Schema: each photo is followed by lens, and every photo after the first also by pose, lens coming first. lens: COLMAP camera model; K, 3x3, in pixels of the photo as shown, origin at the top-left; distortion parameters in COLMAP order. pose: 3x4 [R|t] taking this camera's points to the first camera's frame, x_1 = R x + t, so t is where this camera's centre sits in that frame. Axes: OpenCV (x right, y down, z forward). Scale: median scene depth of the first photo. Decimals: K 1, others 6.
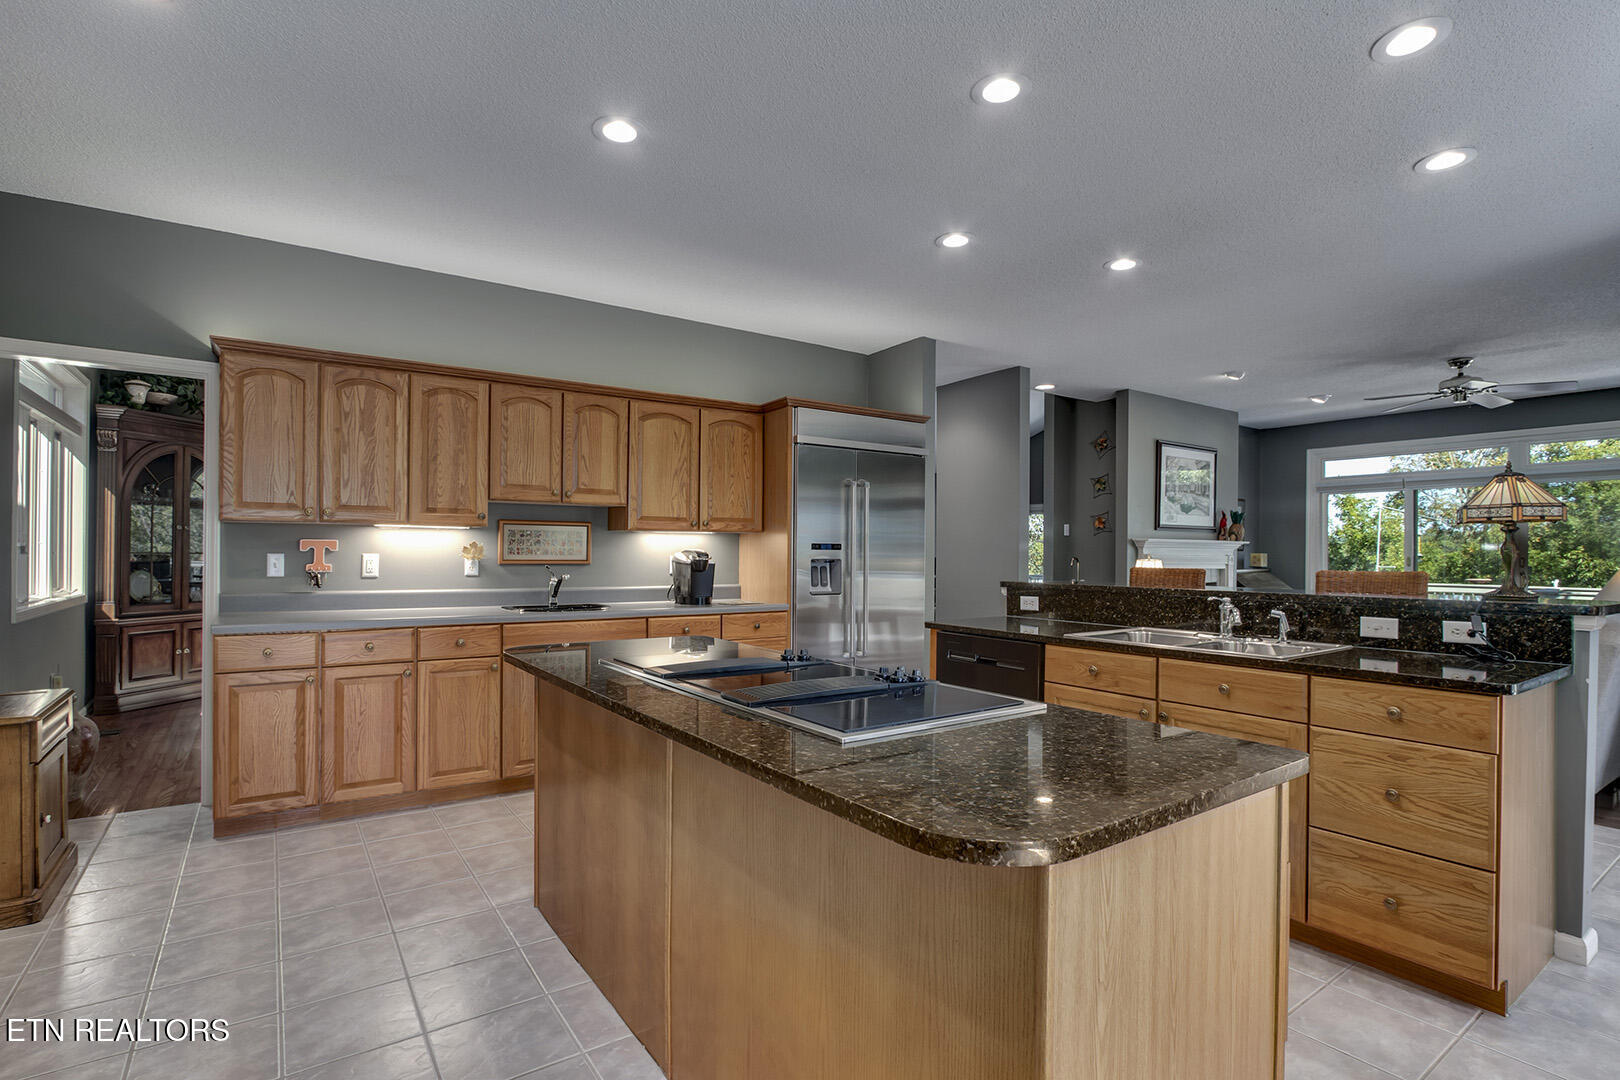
lens RADIAL K [[777.2, 0, 812.9], [0, 777.2, 549.2], [0, 0, 1]] dist [-0.025202, 0.003950]
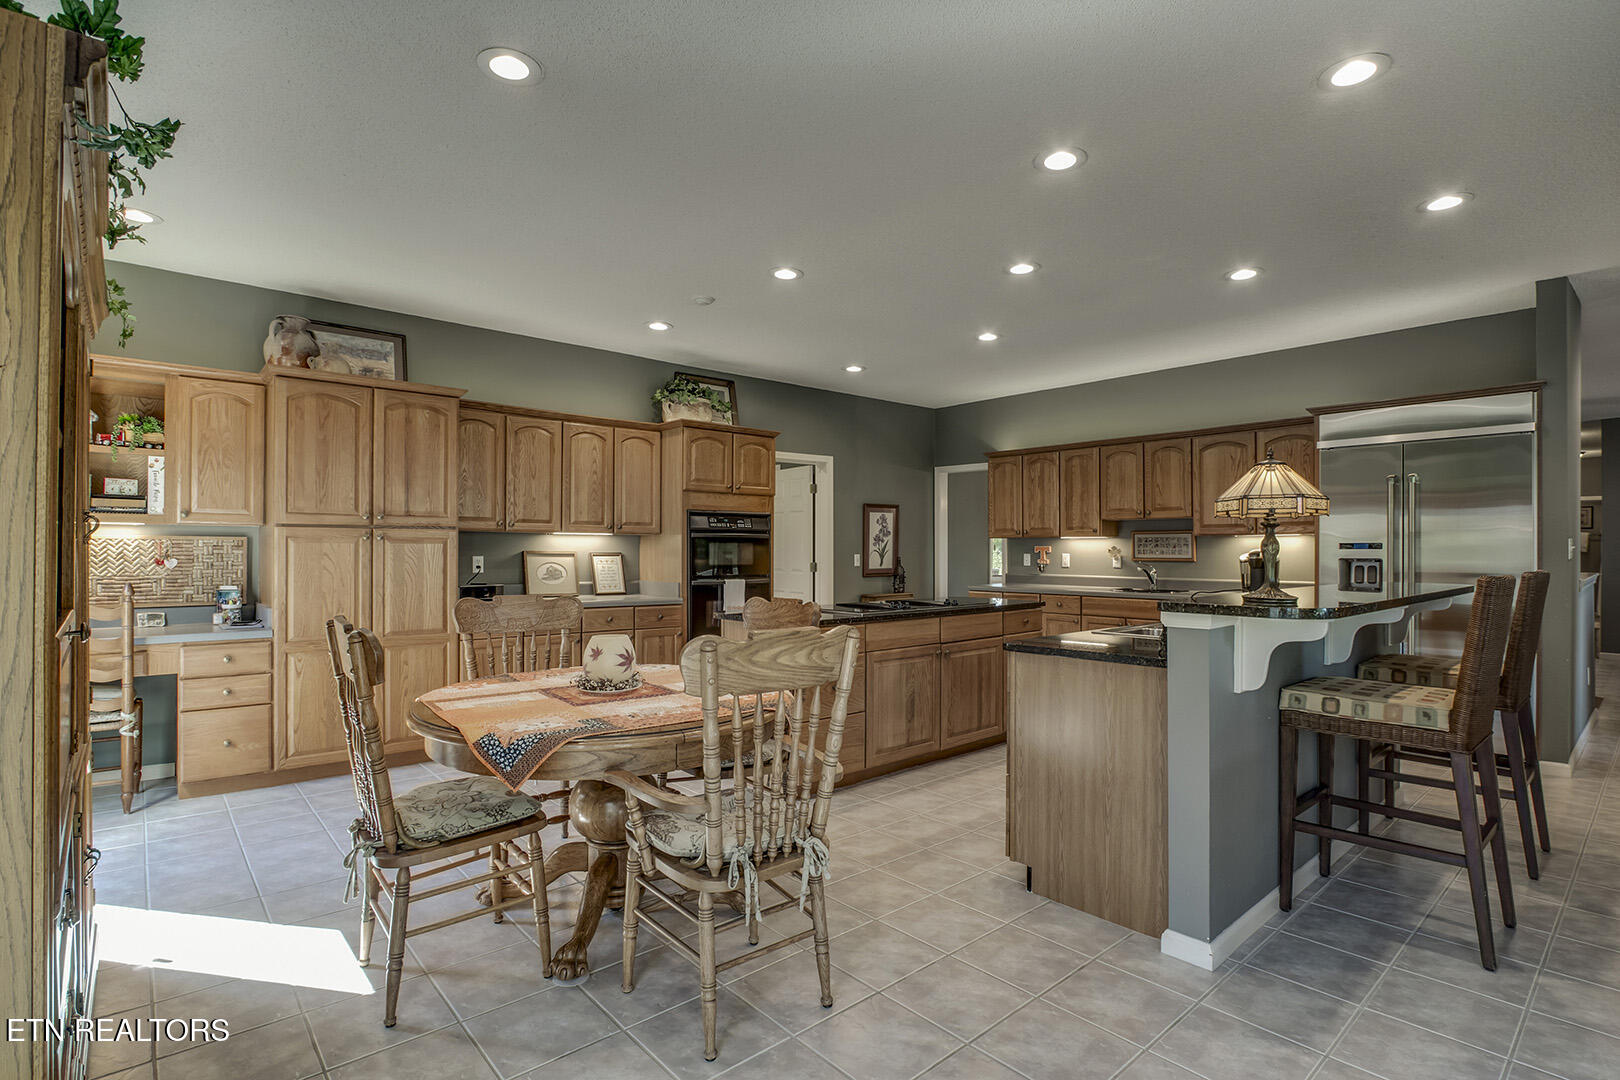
lens RADIAL K [[777.2, 0, 816.4], [0, 777.2, 557.0], [0, 0, 1]] dist [-0.025202, 0.003950]
pose [[0.115604, 0.002577, -0.993292, 1.022563], [0.005652, 0.999979, 0.003253, 0.003869], [0.993279, -0.005990, 0.115587, 0.210215]]
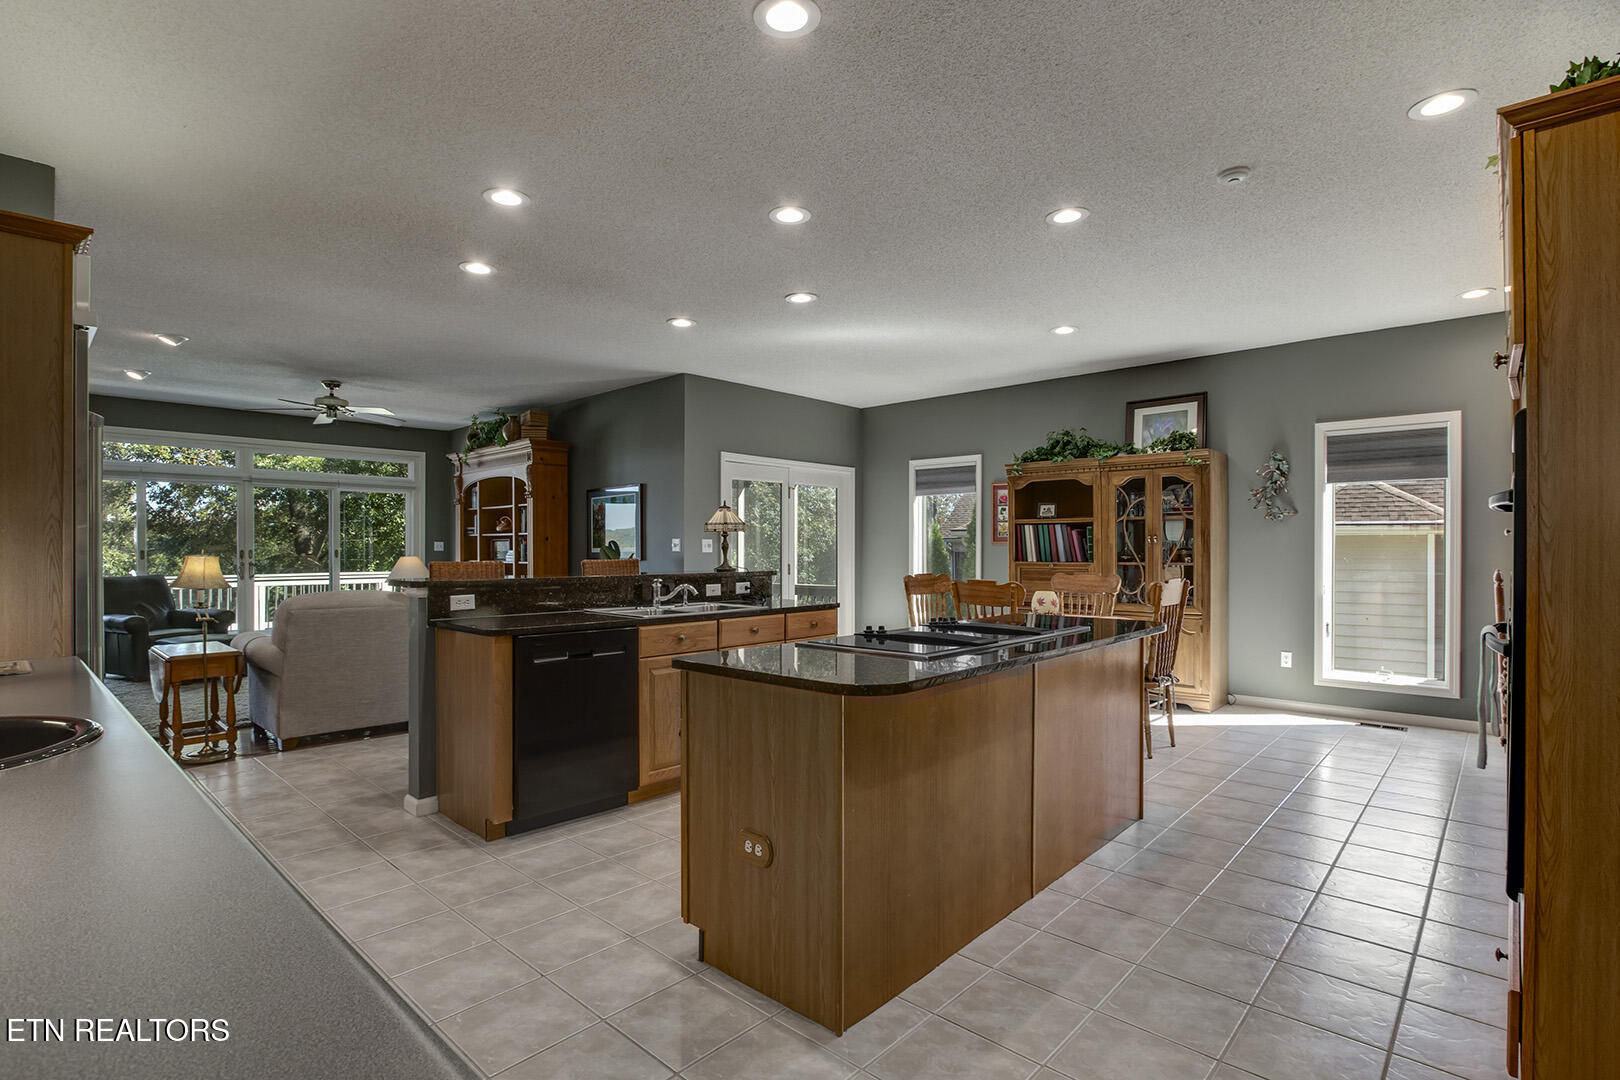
lens RADIAL K [[777.2, 0, 814.8], [0, 777.2, 553.0], [0, 0, 1]] dist [-0.025202, 0.003950]
pose [[-0.218849, -0.011425, 0.975692, -0.638240], [-0.006230, 0.999927, 0.010311, -0.001303], [-0.975739, -0.003821, -0.218904, 0.711880]]
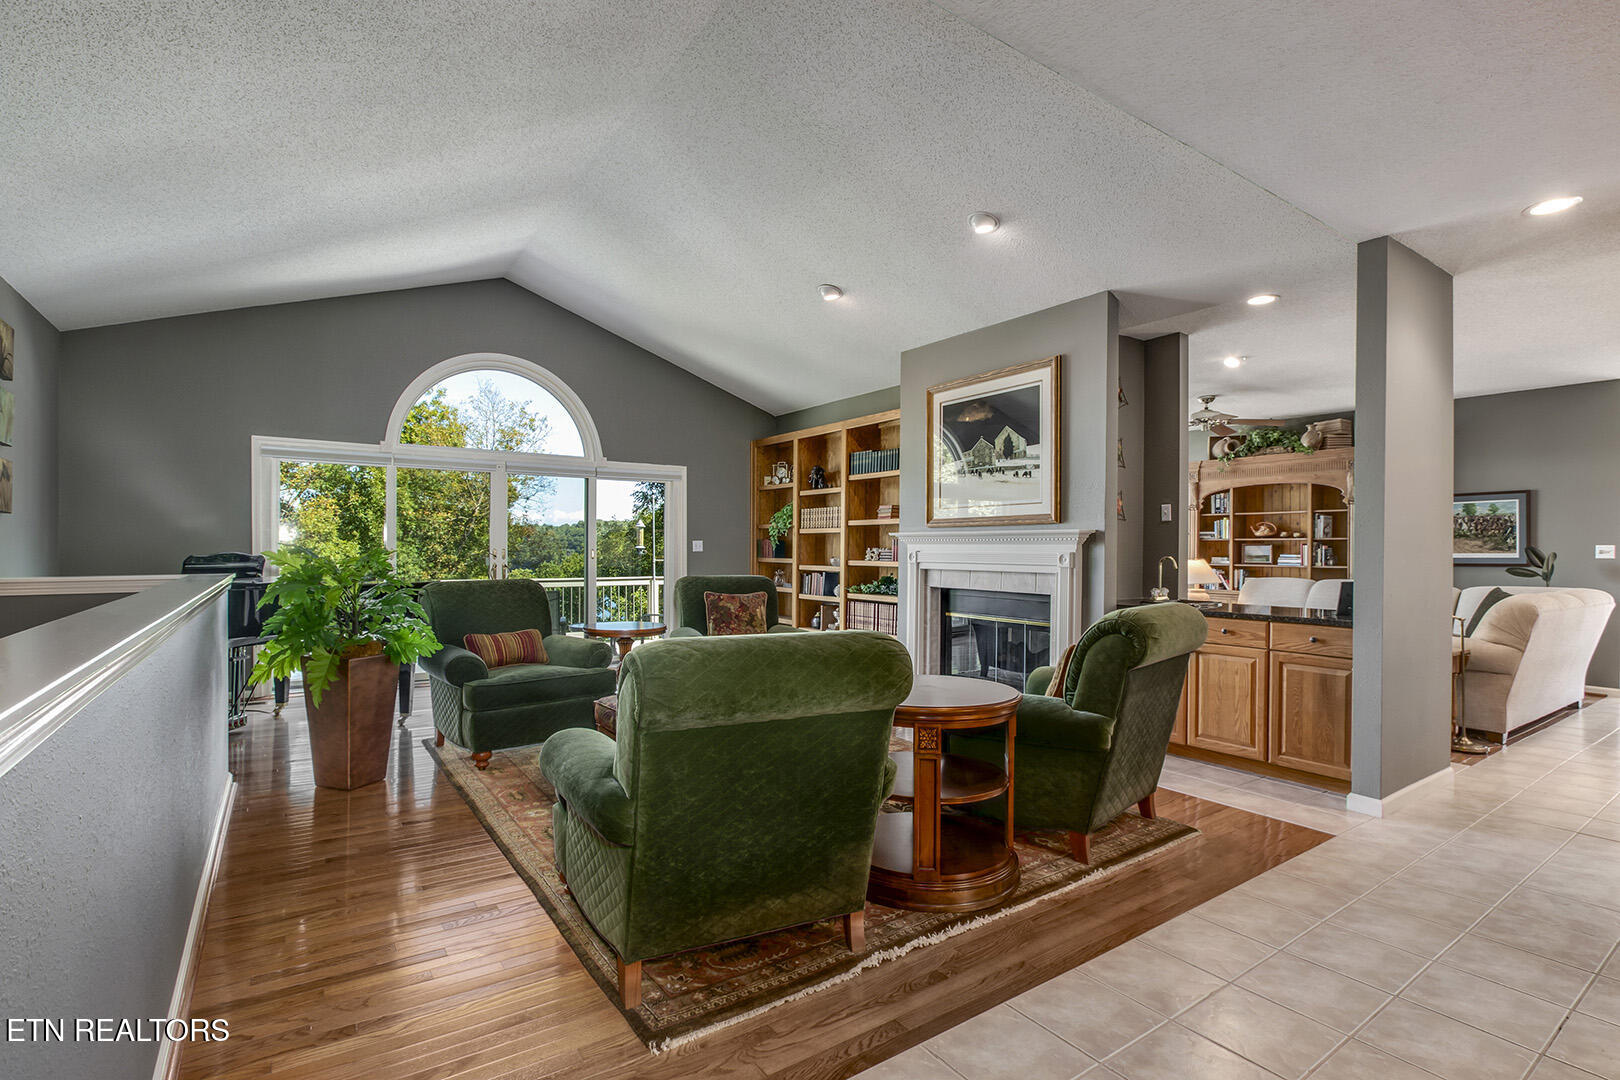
lens RADIAL K [[777.2, 0, 815.7], [0, 777.2, 547.8], [0, 0, 1]] dist [-0.025202, 0.003950]
pose [[0.001364, -0.001366, 0.999998, -0.578789], [-0.014529, 0.999893, 0.001386, 0.013749], [-0.999894, -0.014530, 0.001344, 2.201690]]
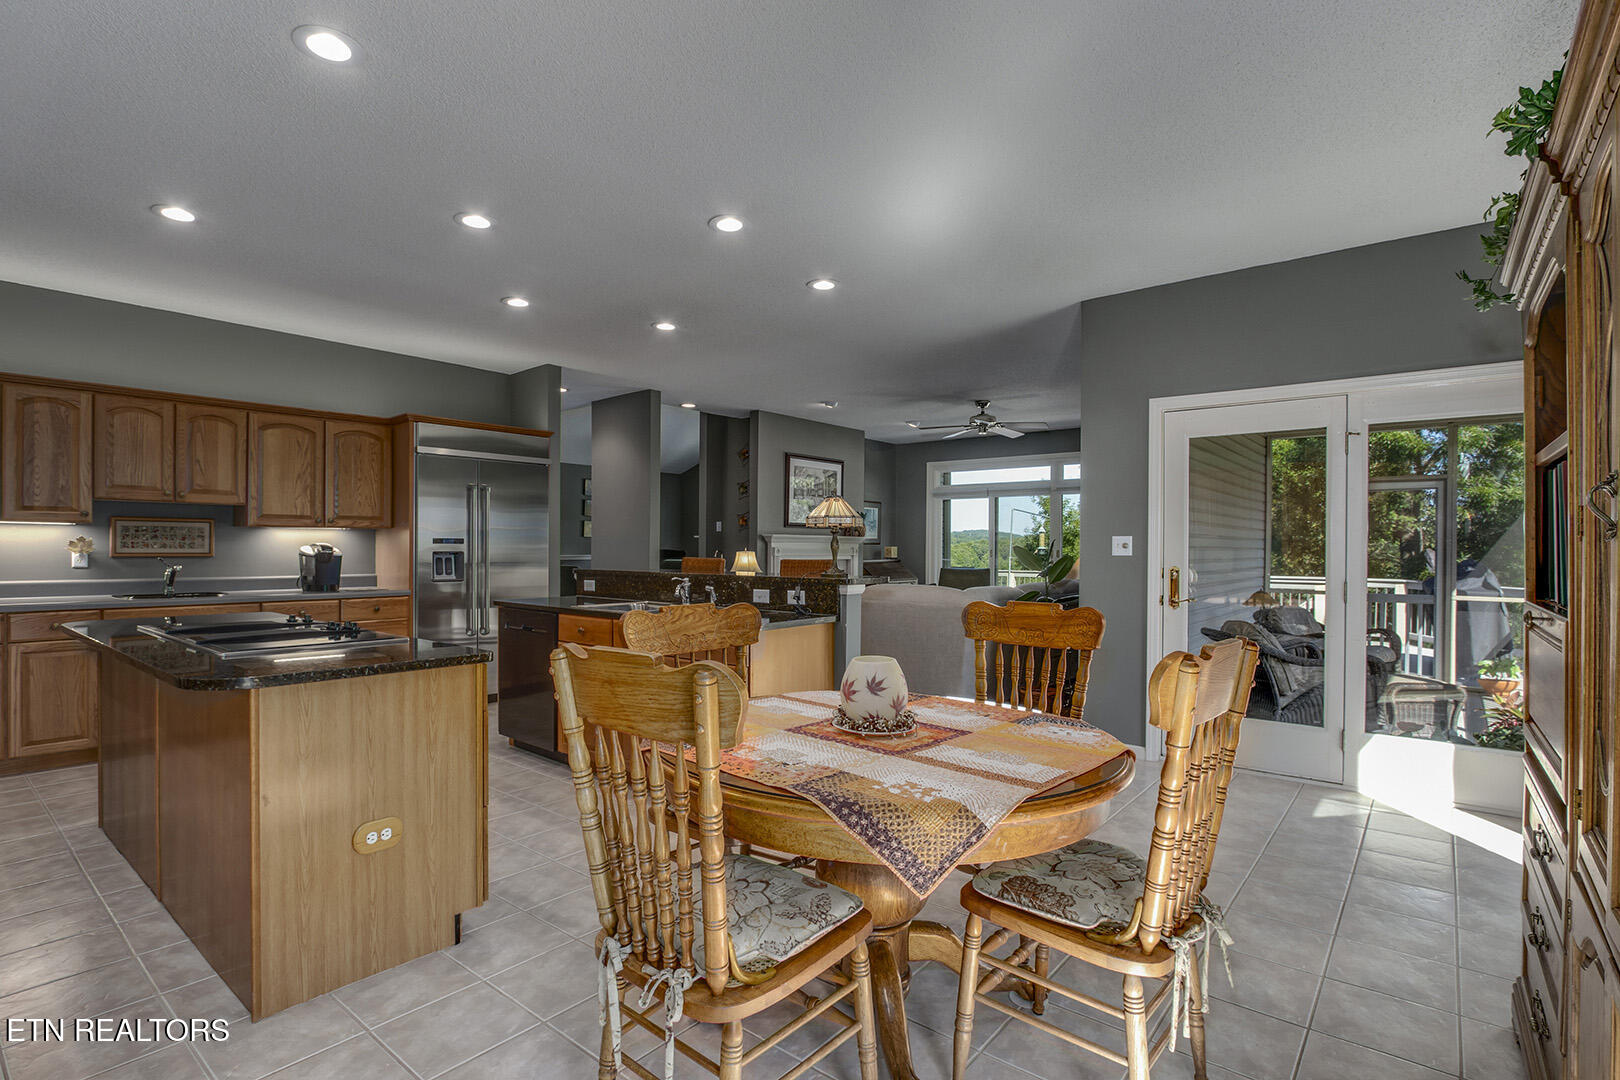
lens RADIAL K [[777.2, 0, 812.2], [0, 777.2, 549.5], [0, 0, 1]] dist [-0.025202, 0.003950]
pose [[0.962603, -0.001498, 0.270910, 0.256852], [-0.001113, 0.999954, 0.009485, -0.002479], [-0.270912, -0.009432, 0.962558, -0.307705]]
